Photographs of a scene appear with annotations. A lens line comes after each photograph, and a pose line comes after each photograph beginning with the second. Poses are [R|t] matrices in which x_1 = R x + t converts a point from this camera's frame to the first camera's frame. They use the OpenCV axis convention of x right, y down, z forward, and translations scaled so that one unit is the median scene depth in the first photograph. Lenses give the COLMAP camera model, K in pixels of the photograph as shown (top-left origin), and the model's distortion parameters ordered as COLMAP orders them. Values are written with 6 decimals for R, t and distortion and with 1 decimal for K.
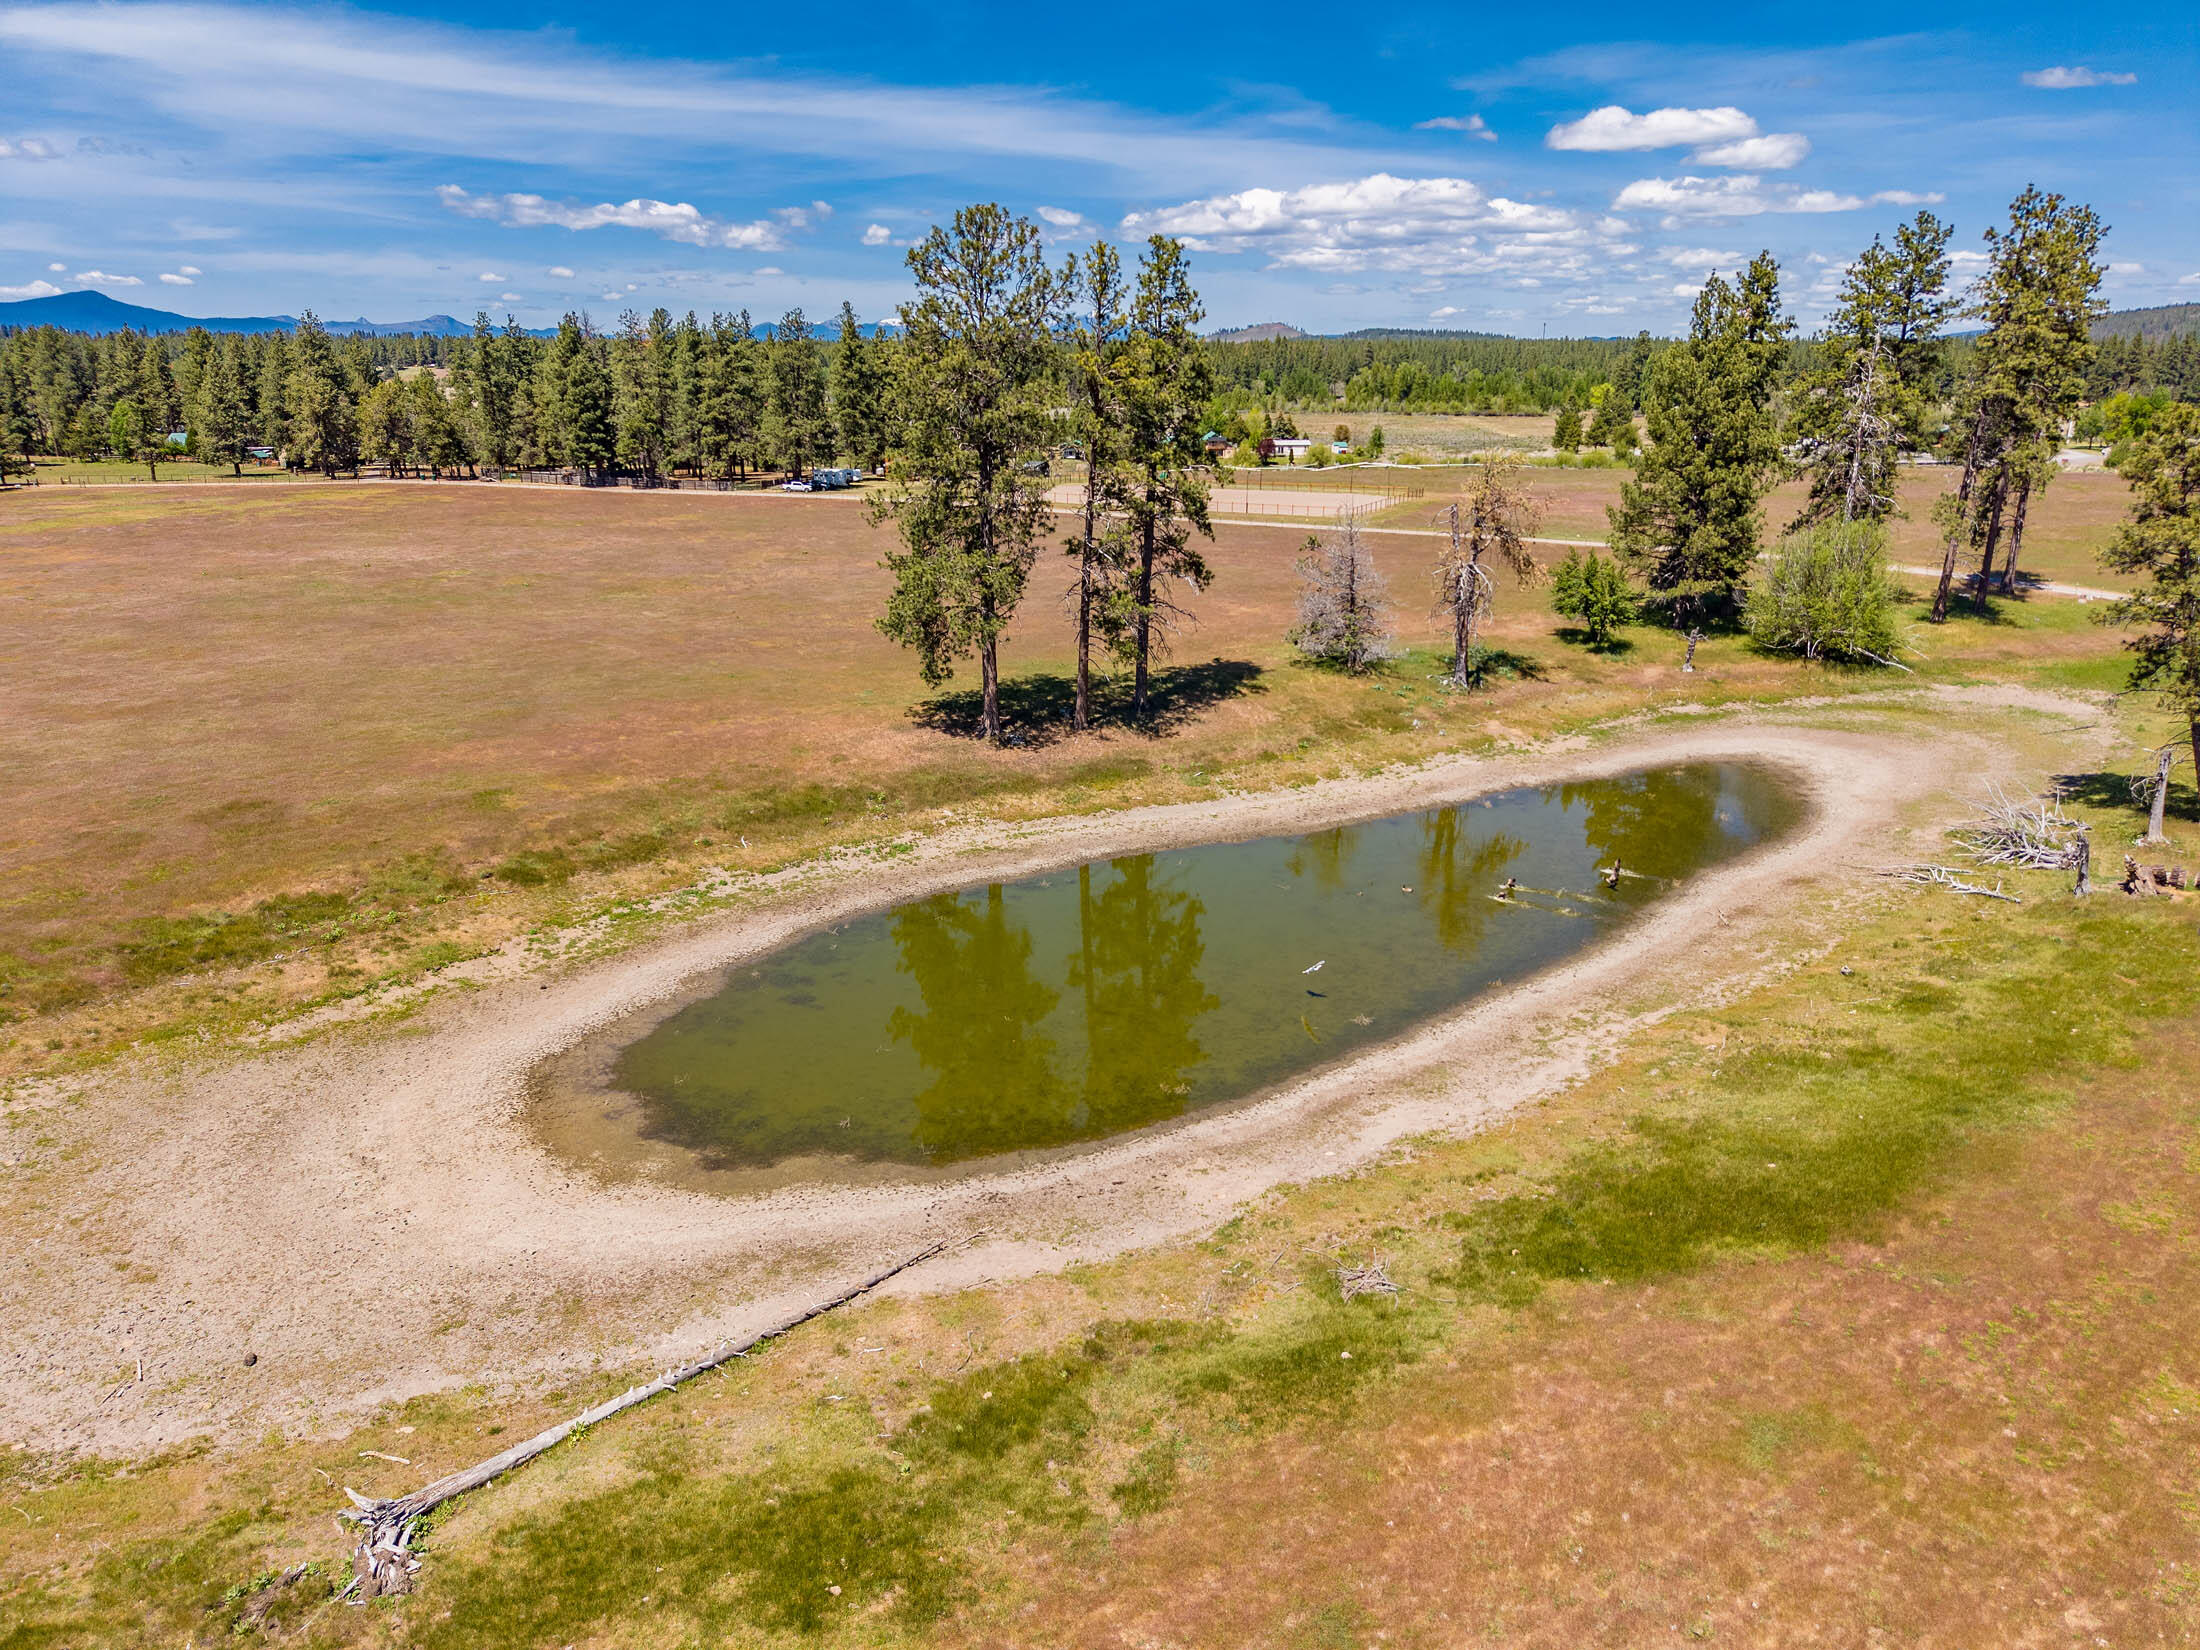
lens RADIAL K [[1531.6, 0, 1100.0], [0, 1531.6, 825.0], [0, 0, 1]] dist [0.072254, -0.089482]
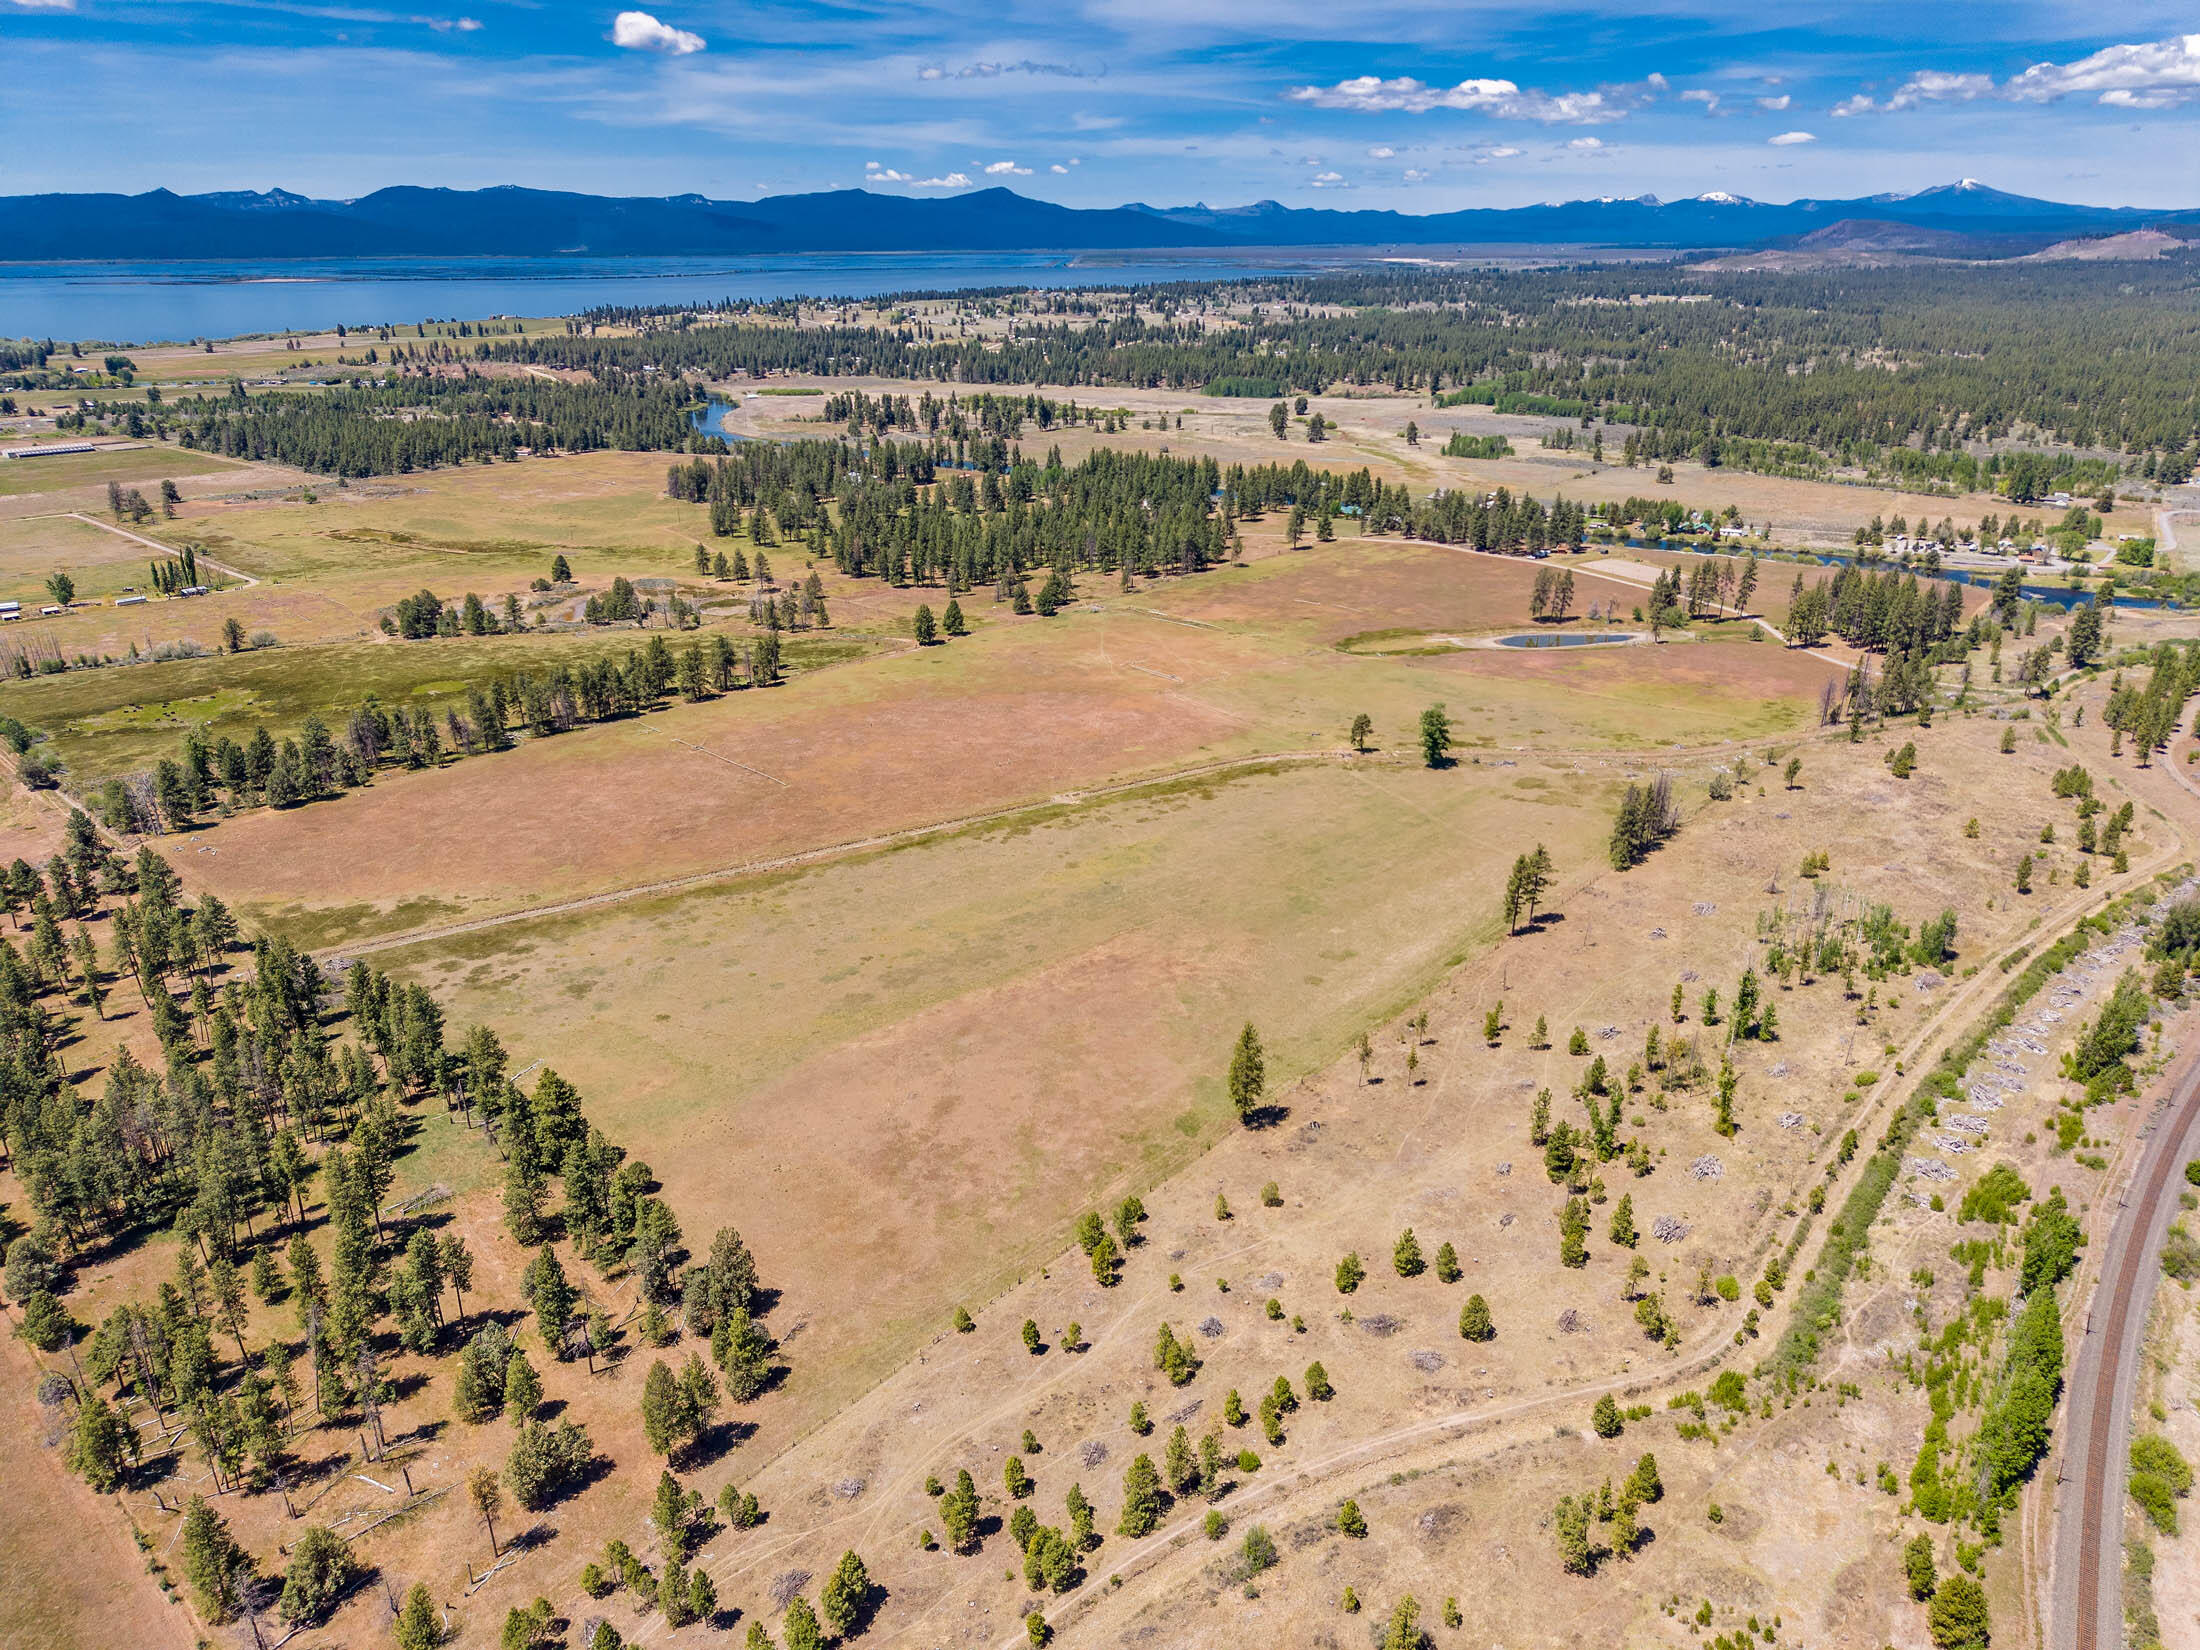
lens RADIAL K [[1531.6, 0, 1100.0], [0, 1531.6, 825.0], [0, 0, 1]] dist [0.072254, -0.089482]
pose [[0.888557, 0.163894, -0.428492, 0.516319], [-0.129268, 0.985609, 0.108924, 0.140112], [0.440178, -0.041395, 0.896956, -2.507051]]
